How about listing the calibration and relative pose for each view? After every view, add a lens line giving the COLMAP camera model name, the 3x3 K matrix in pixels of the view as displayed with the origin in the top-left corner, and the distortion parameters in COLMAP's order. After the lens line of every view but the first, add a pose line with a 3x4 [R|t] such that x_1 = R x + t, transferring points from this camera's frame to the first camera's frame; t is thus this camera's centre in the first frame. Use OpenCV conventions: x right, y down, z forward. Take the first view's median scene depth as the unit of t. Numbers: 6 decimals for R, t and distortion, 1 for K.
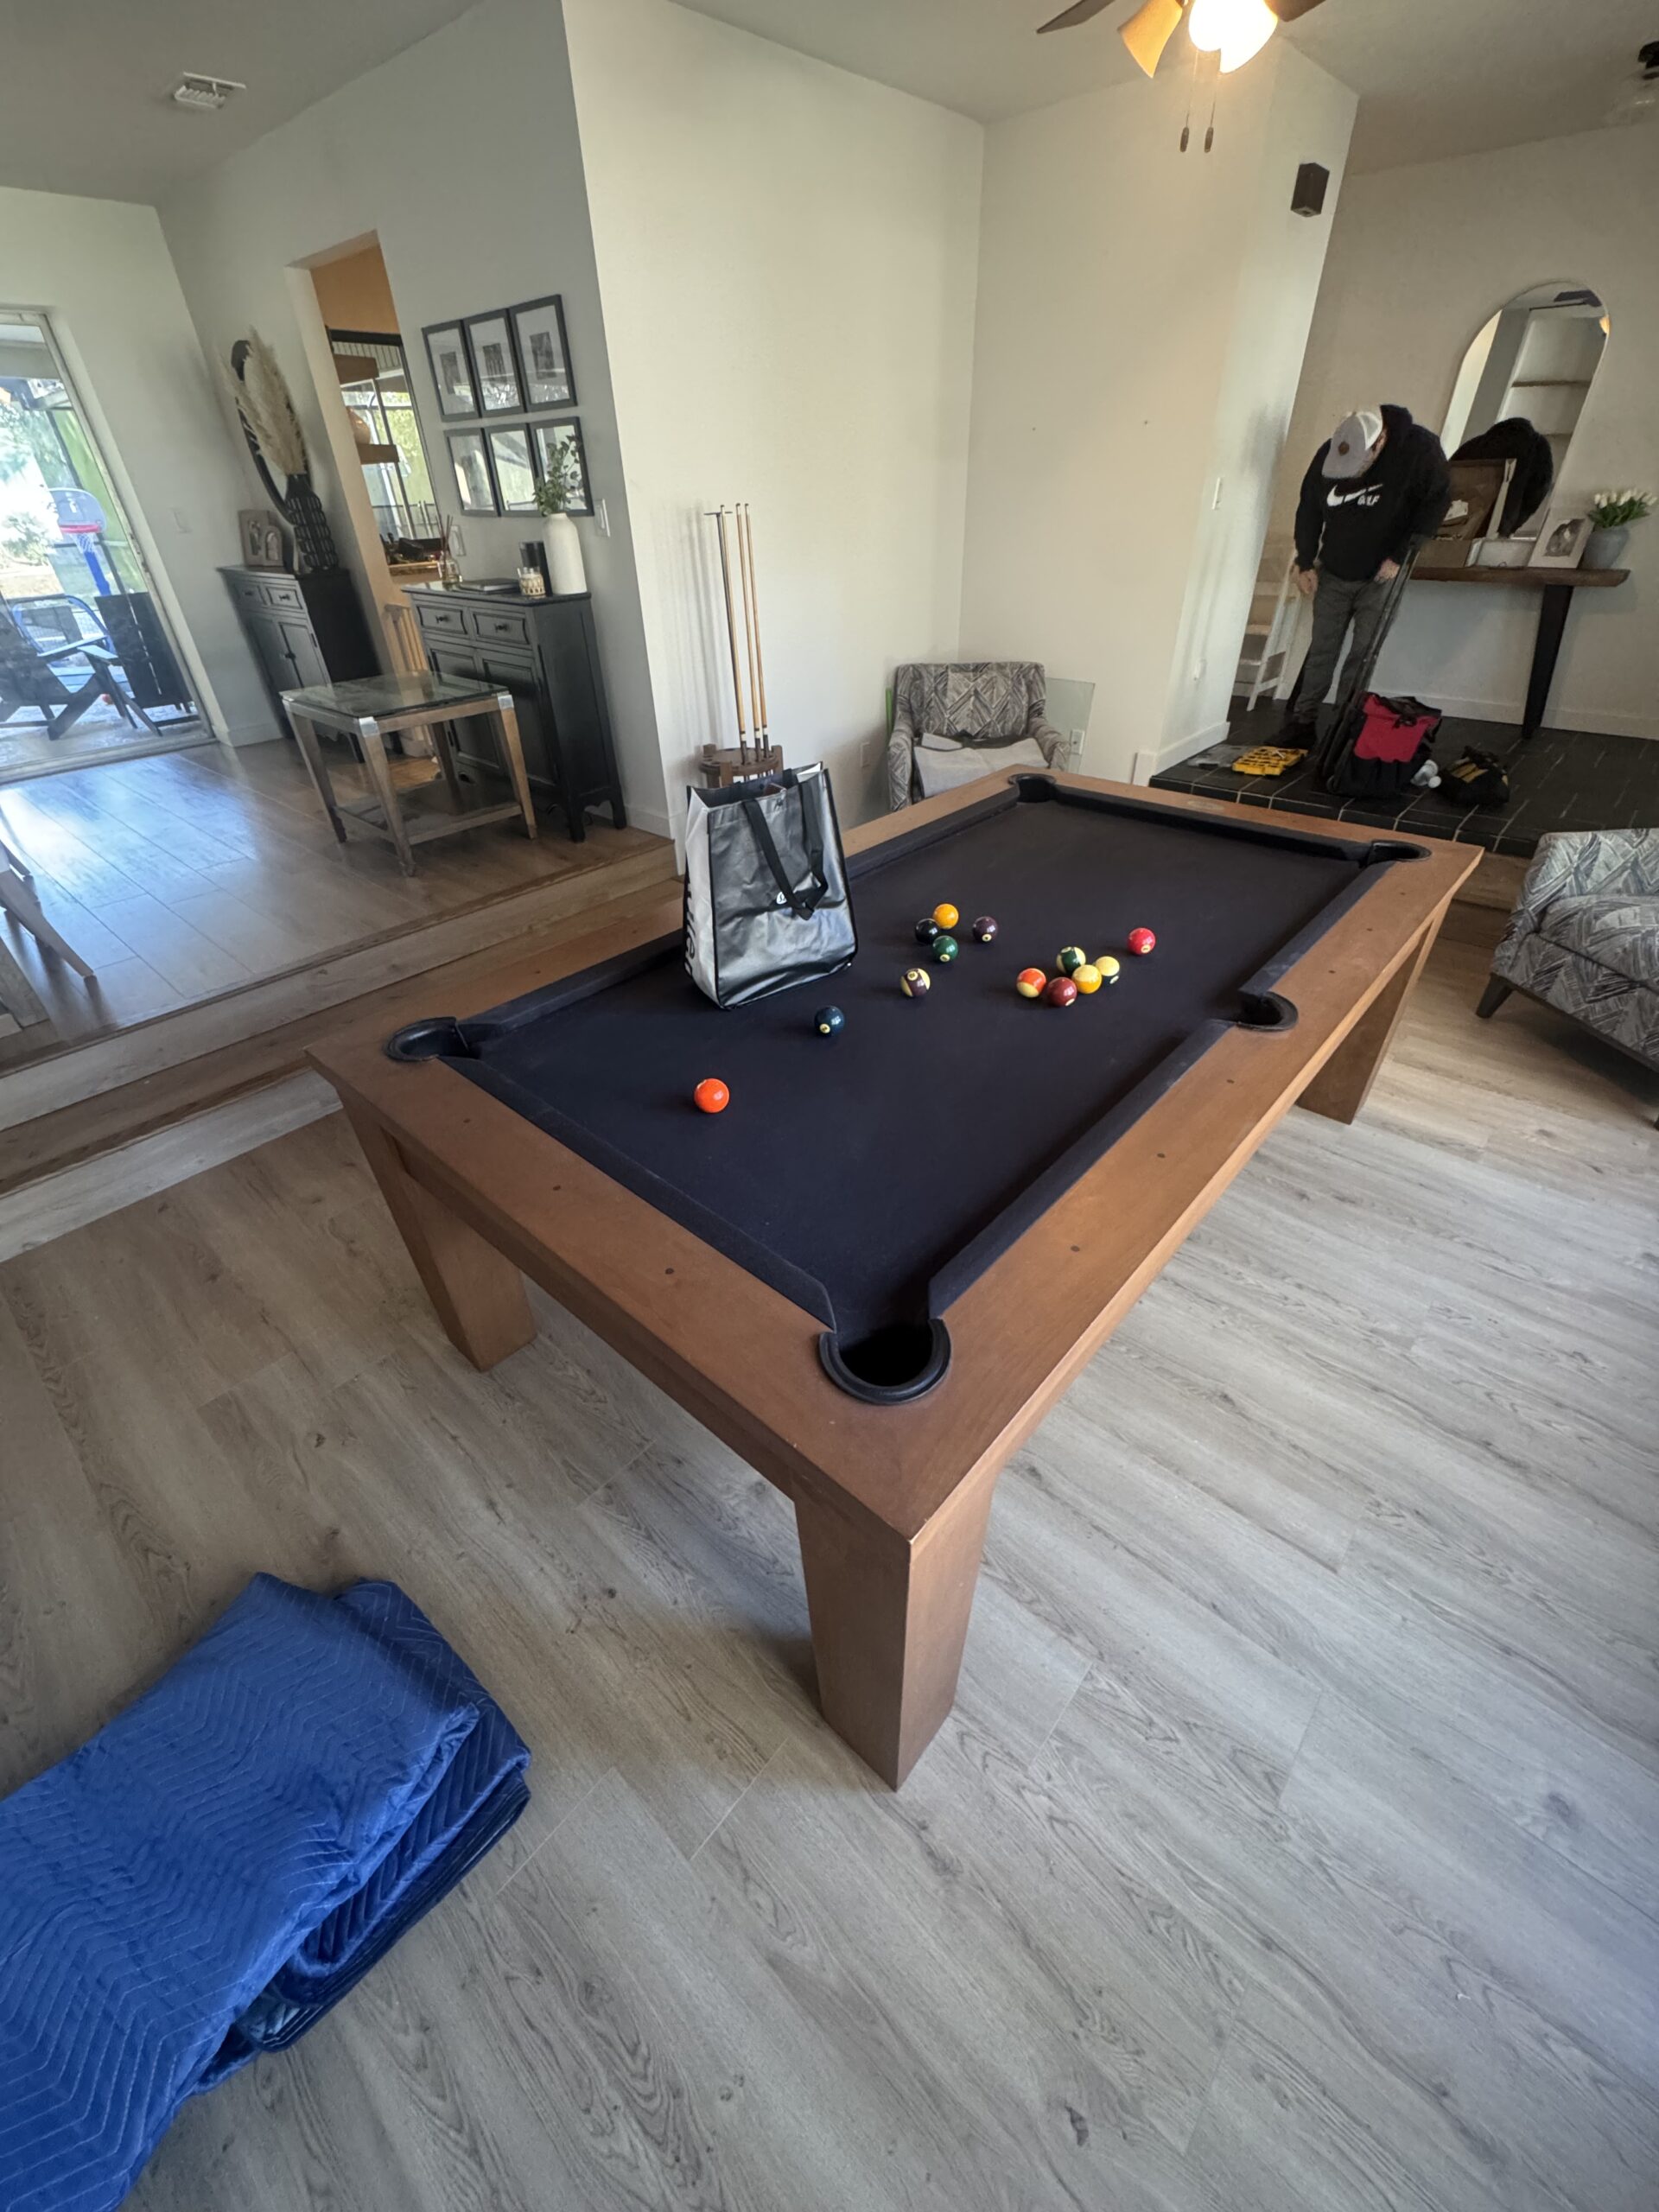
lens RADIAL K [[882.8, 0, 830.5], [0, 882.8, 1105.1], [0, 0, 1]] dist [-0.005788, 0.001024]
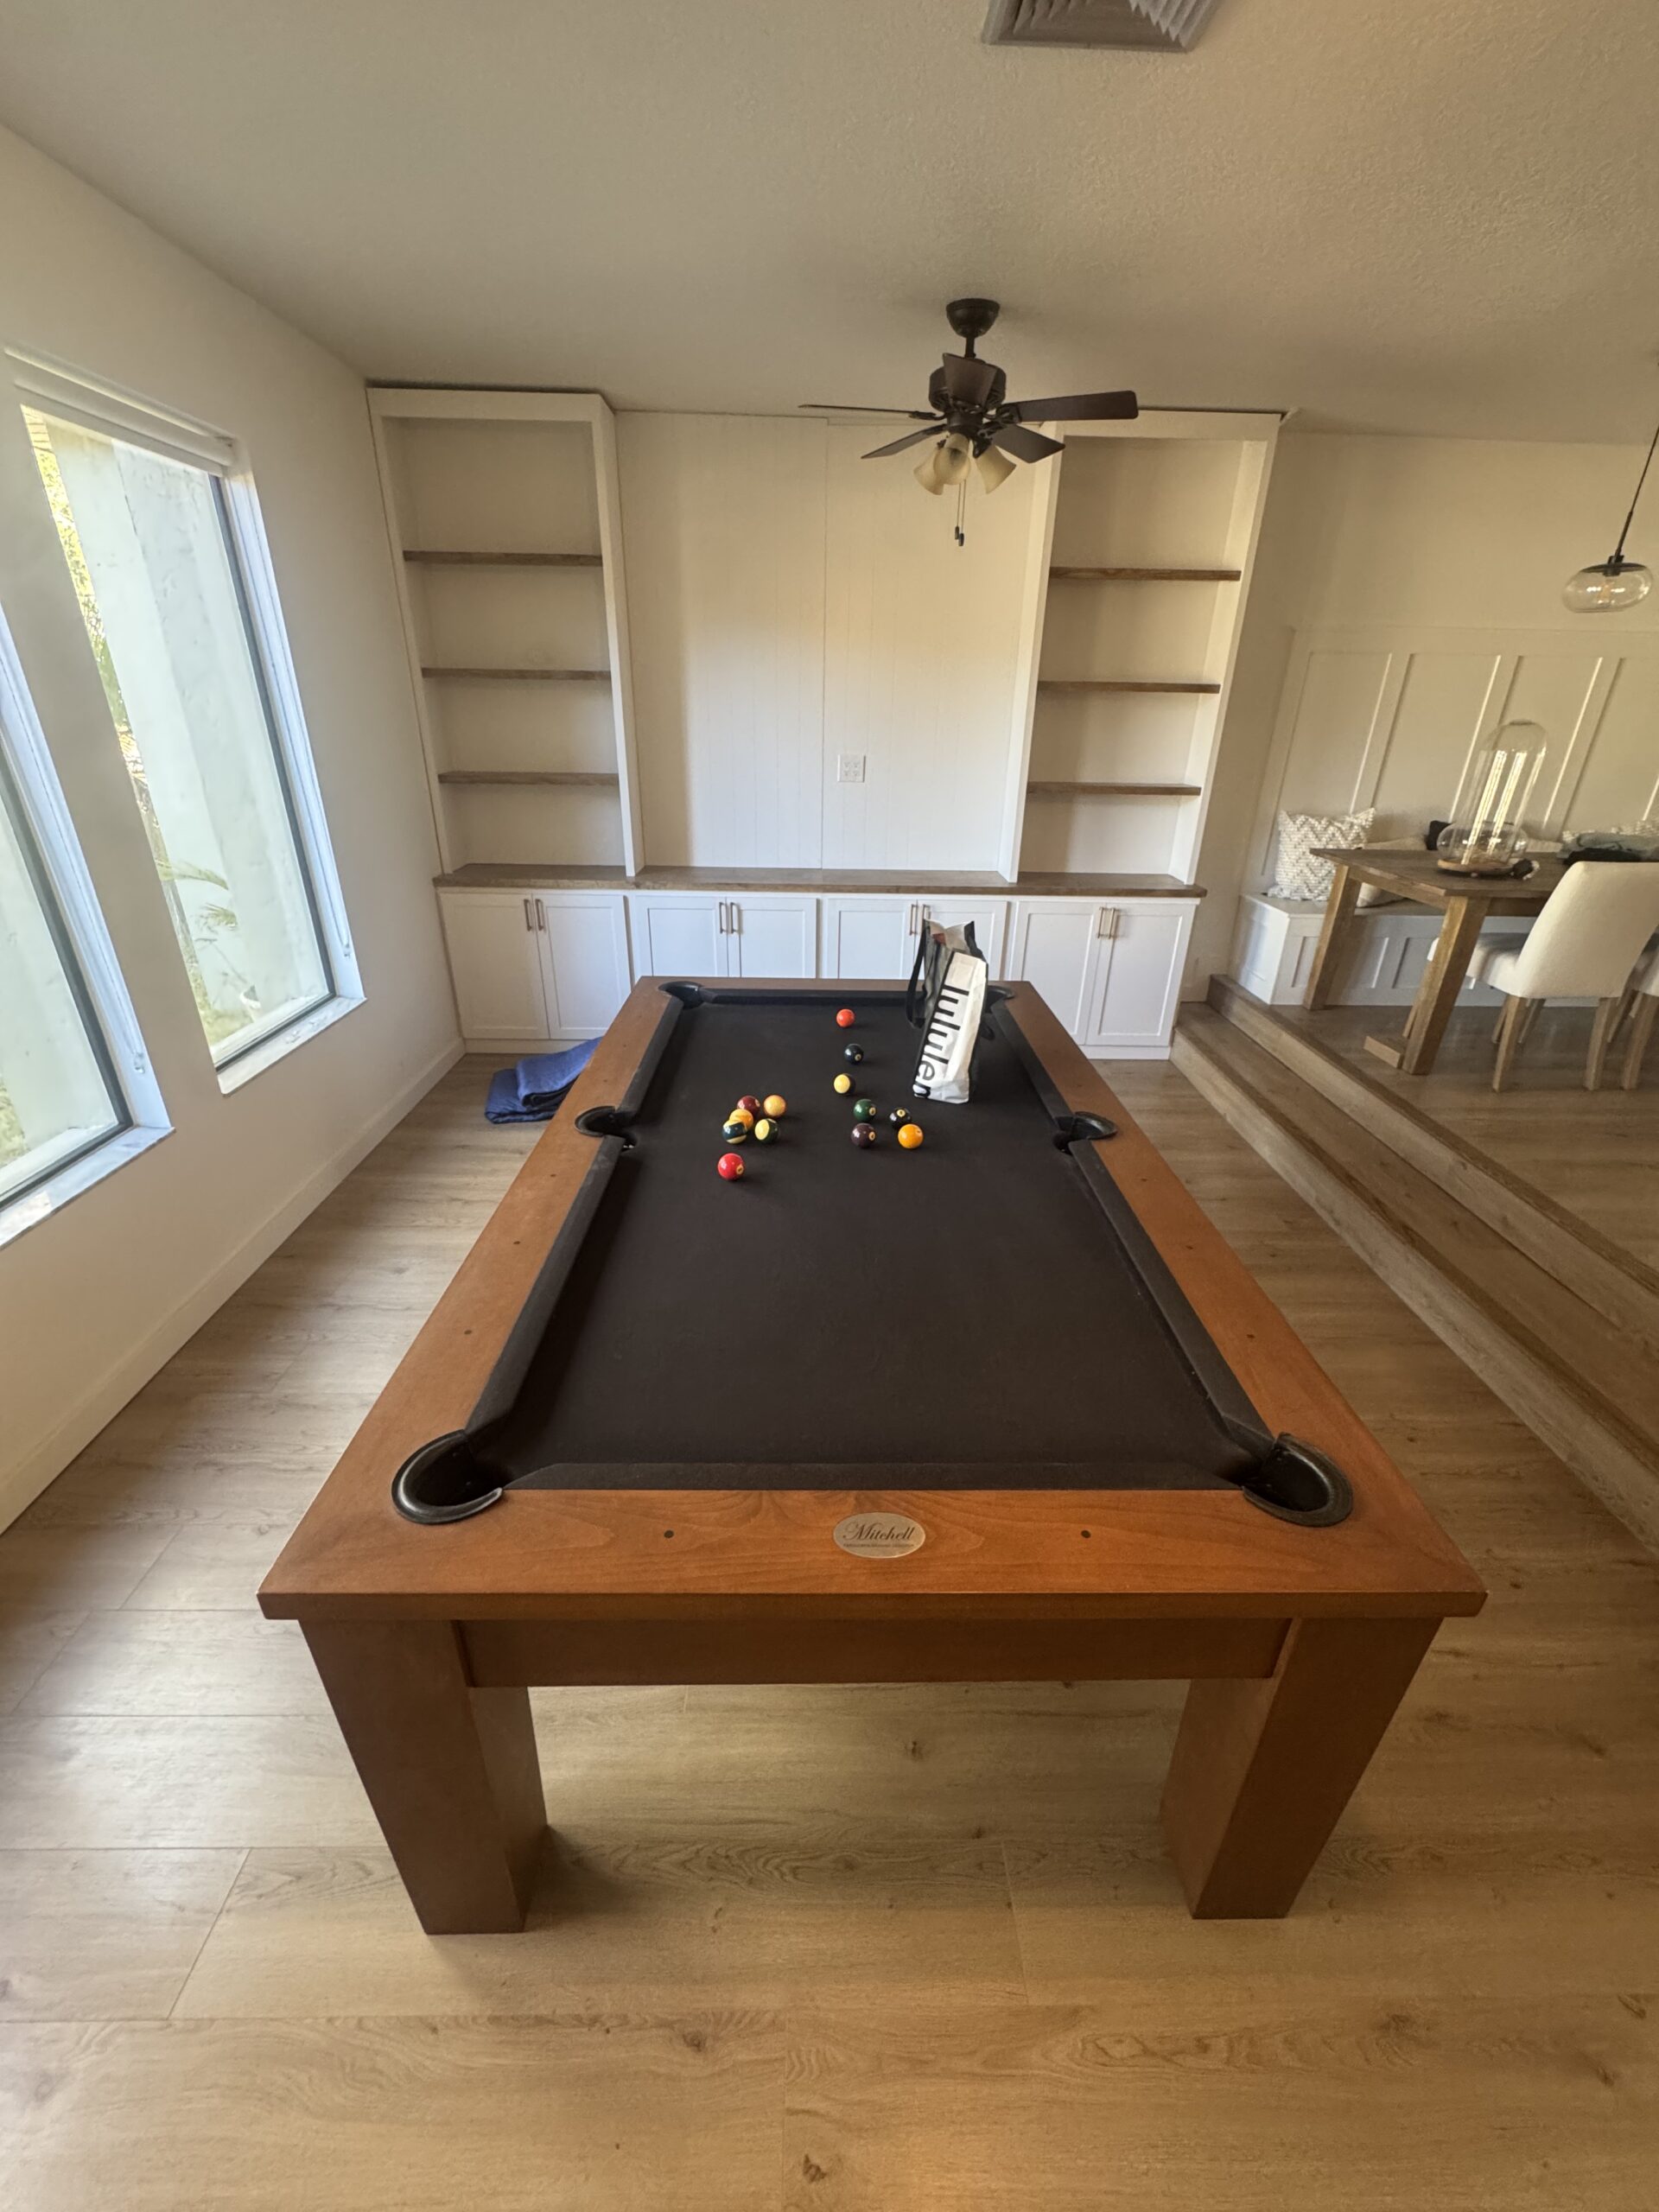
lens RADIAL K [[882.8, 0, 831.0], [0, 882.8, 1104.9], [0, 0, 1]] dist [-0.005788, 0.001024]
pose [[-0.732757, 0.297065, -0.612225, 0.956379], [-0.393846, 0.548546, 0.737551, -1.120514], [0.554935, 0.781568, -0.284953, 1.432859]]
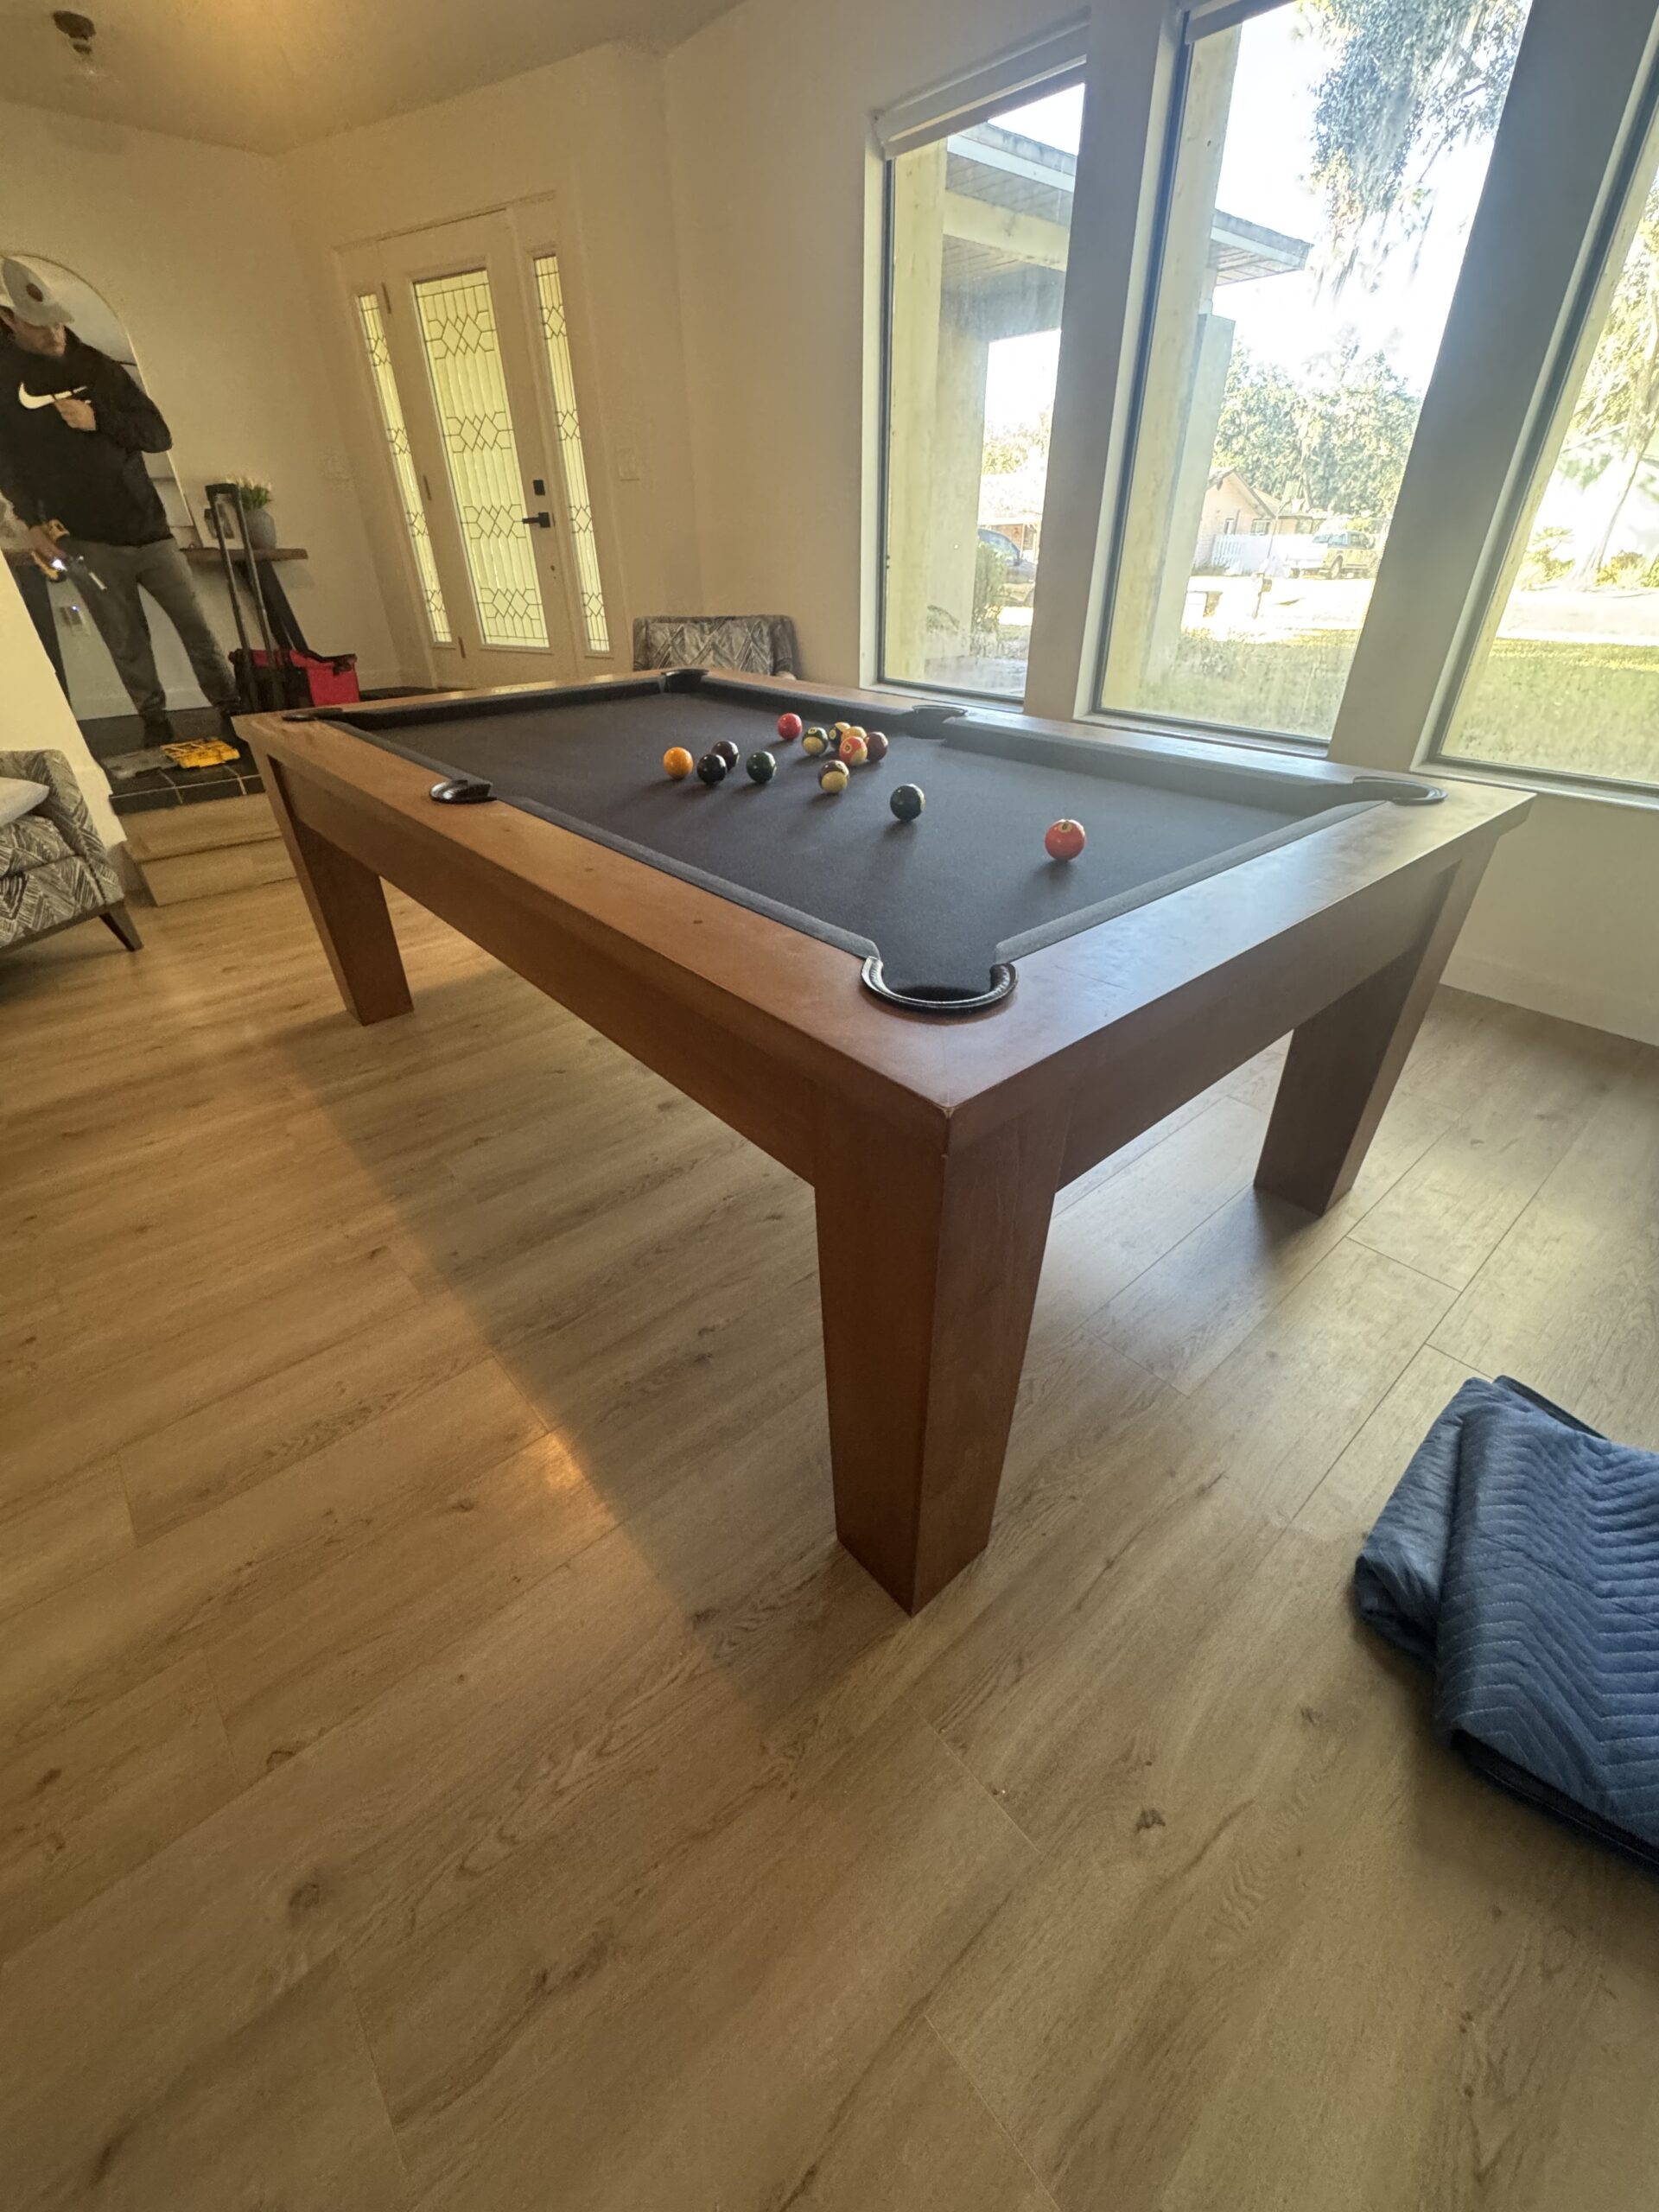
lens RADIAL K [[882.8, 0, 830.0], [0, 882.8, 1106.3], [0, 0, 1]] dist [-0.005788, 0.001024]
pose [[0.122886, -0.517264, 0.846957, -0.885643], [0.580873, 0.729455, 0.361222, -0.230528], [-0.804665, 0.447586, 0.390105, 0.824332]]
